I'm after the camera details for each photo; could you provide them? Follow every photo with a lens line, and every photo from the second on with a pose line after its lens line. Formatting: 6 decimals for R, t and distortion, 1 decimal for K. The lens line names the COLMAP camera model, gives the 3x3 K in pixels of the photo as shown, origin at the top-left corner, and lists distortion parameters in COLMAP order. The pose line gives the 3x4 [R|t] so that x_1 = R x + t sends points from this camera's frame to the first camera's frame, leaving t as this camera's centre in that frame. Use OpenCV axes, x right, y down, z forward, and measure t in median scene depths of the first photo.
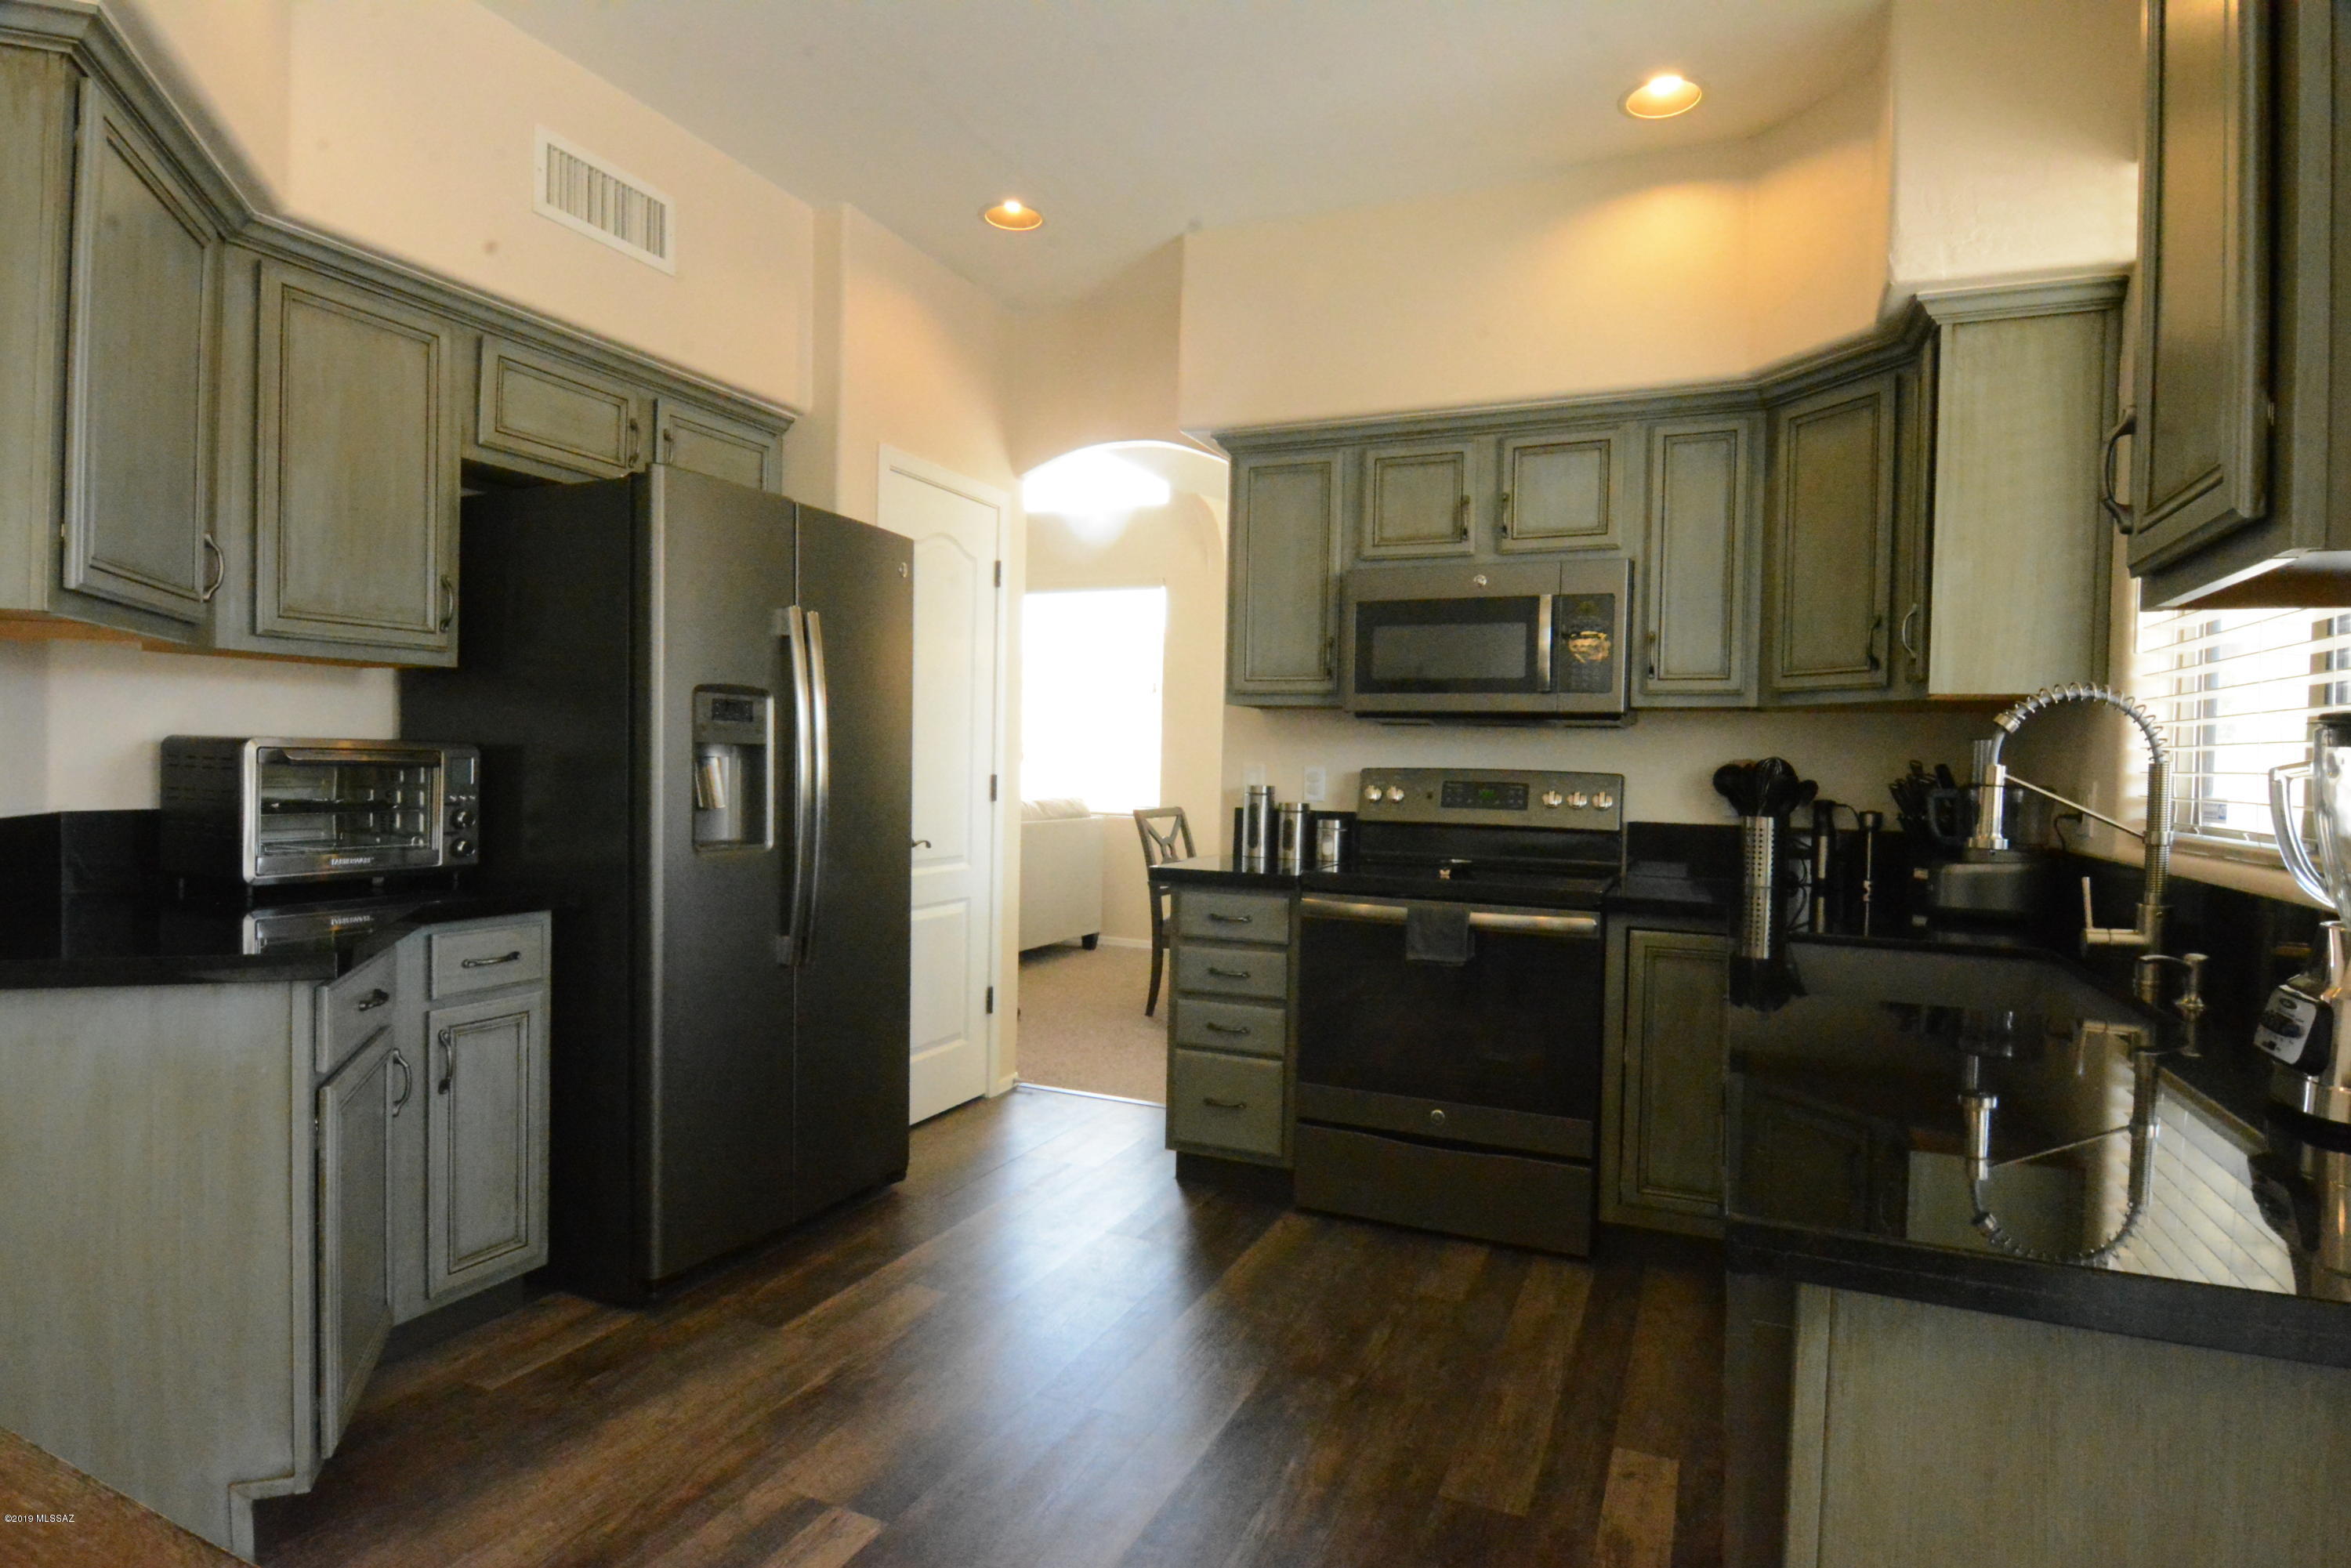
lens RADIAL K [[1251.4, 0, 1184.6], [0, 1251.4, 783.6], [0, 0, 1]] dist [-0.014065, -0.001406]
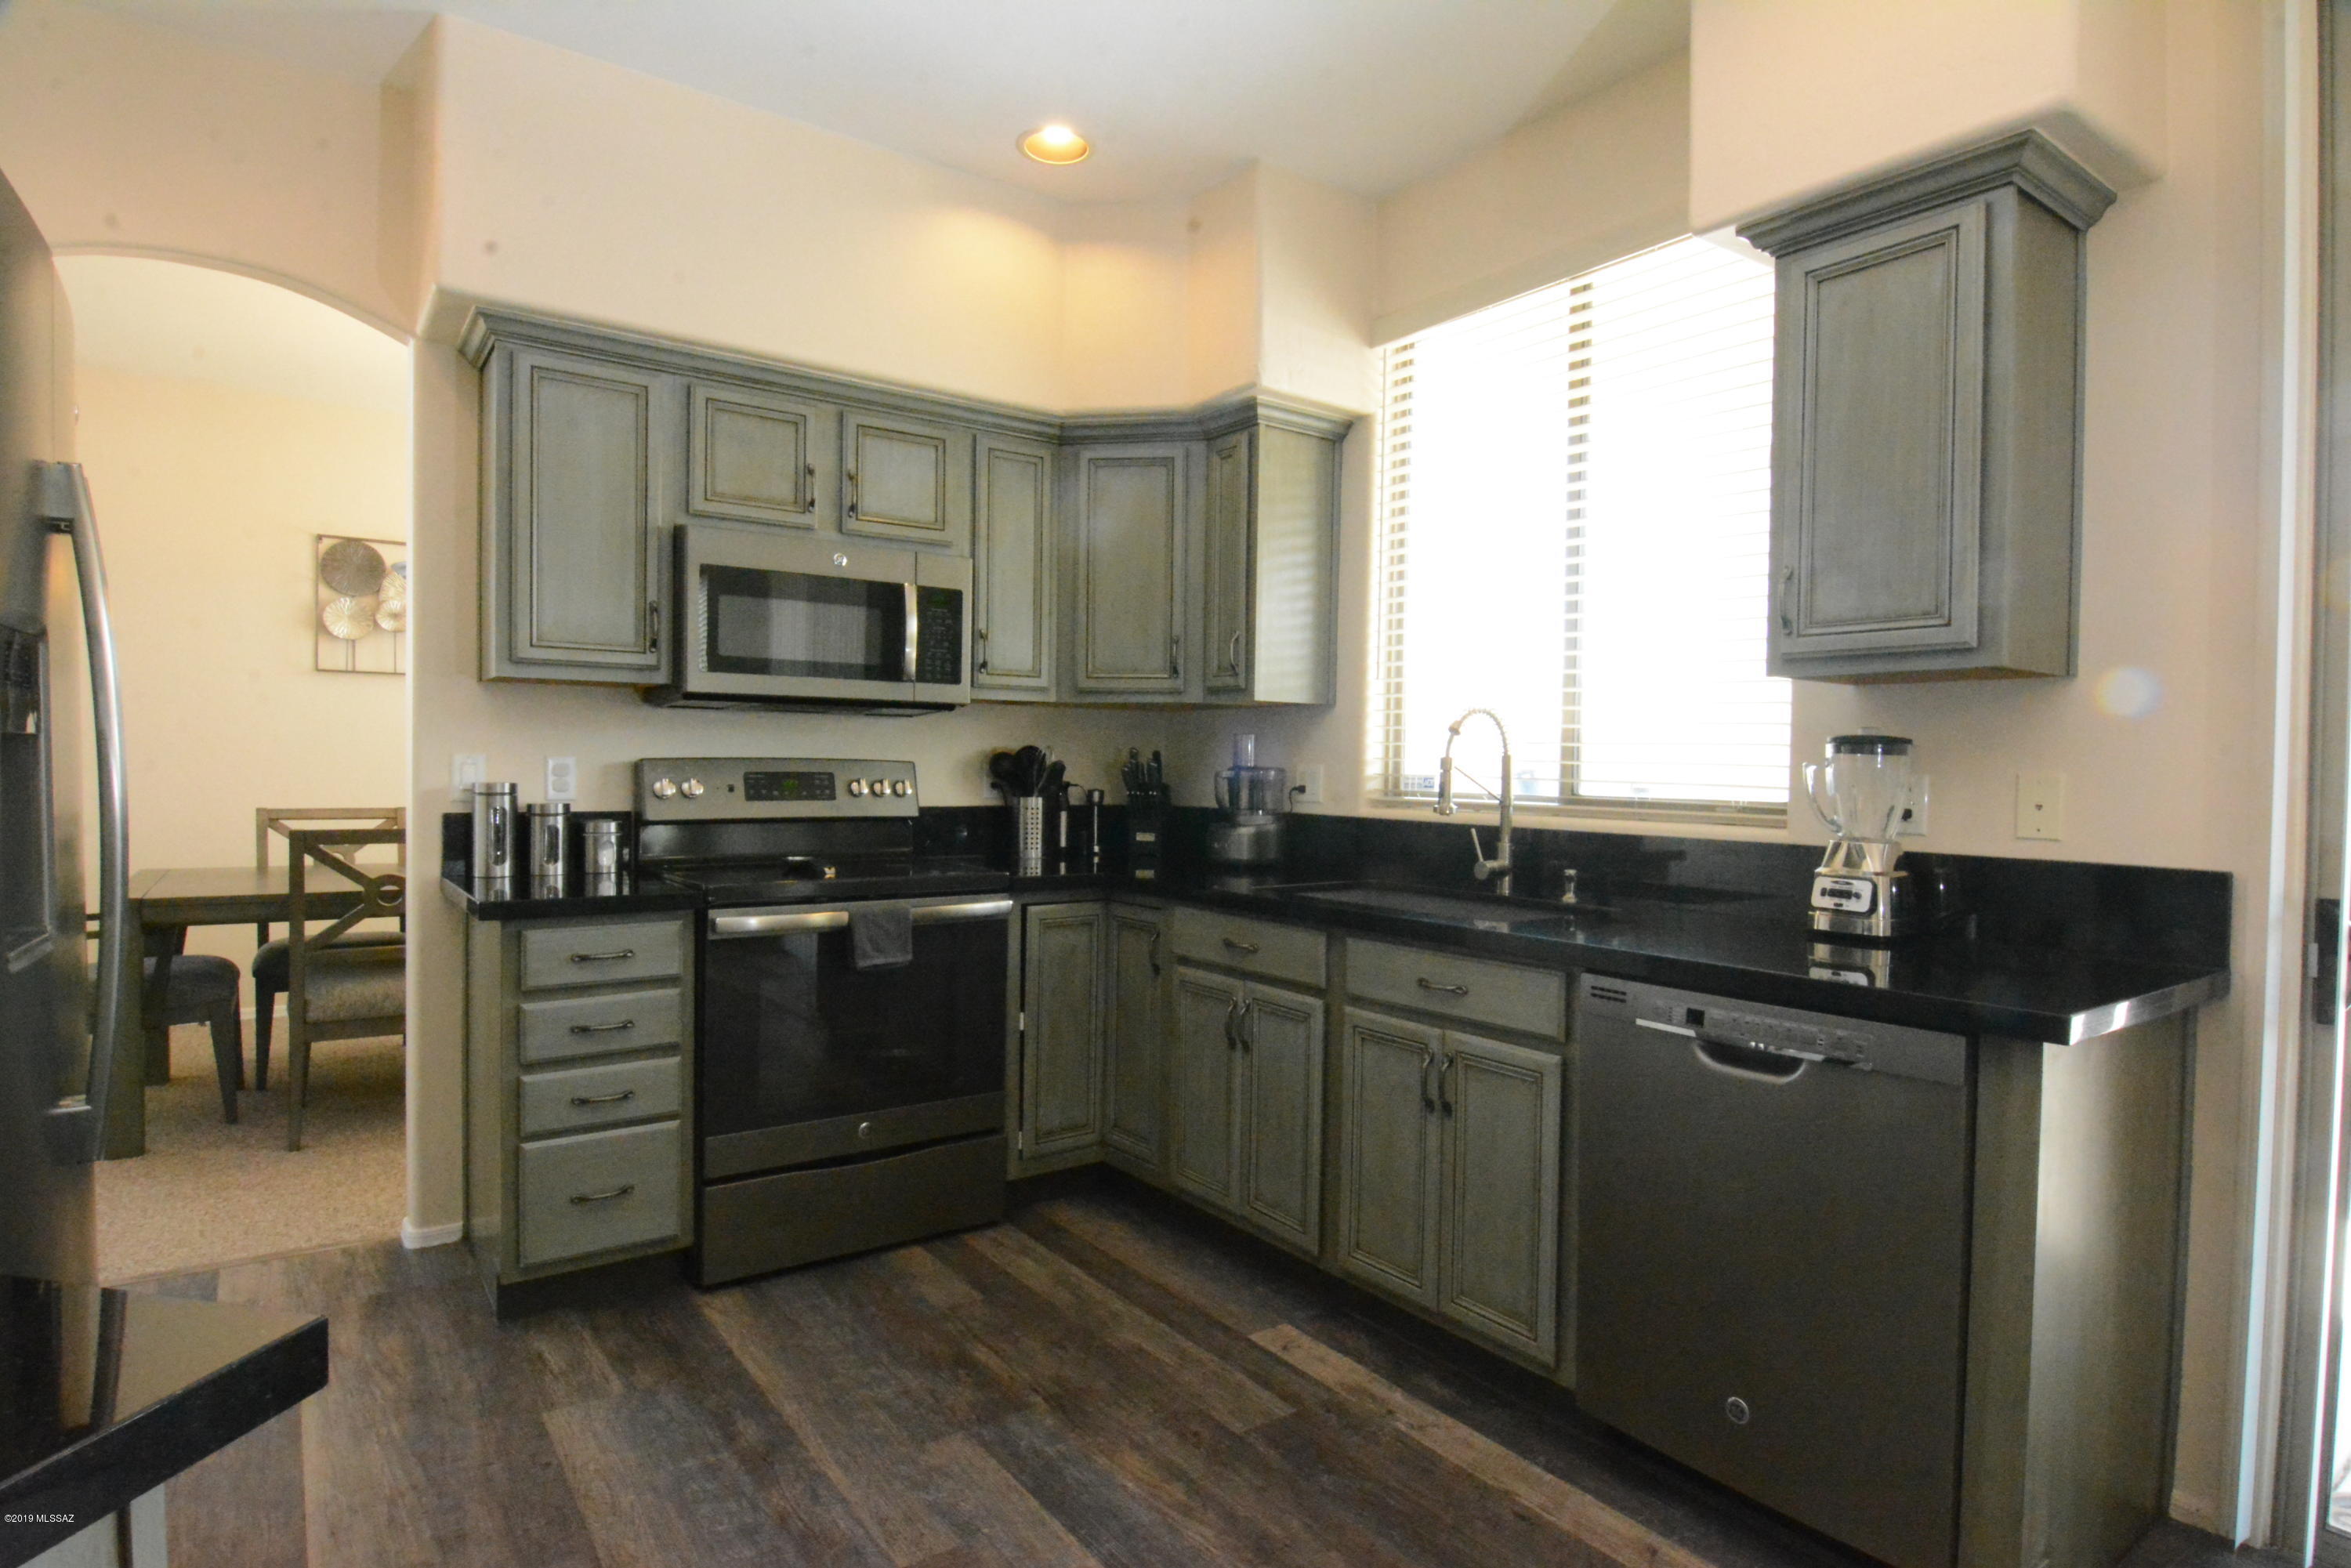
lens RADIAL K [[1239.1, 0, 1177.1], [0, 1239.1, 789.8], [0, 0, 1]] dist [0.012780, -0.024991]
pose [[0.501994, -0.037350, 0.864064, -0.466245], [0.011895, 0.999271, 0.036284, -0.020289], [-0.864789, -0.007937, 0.502072, 0.317275]]
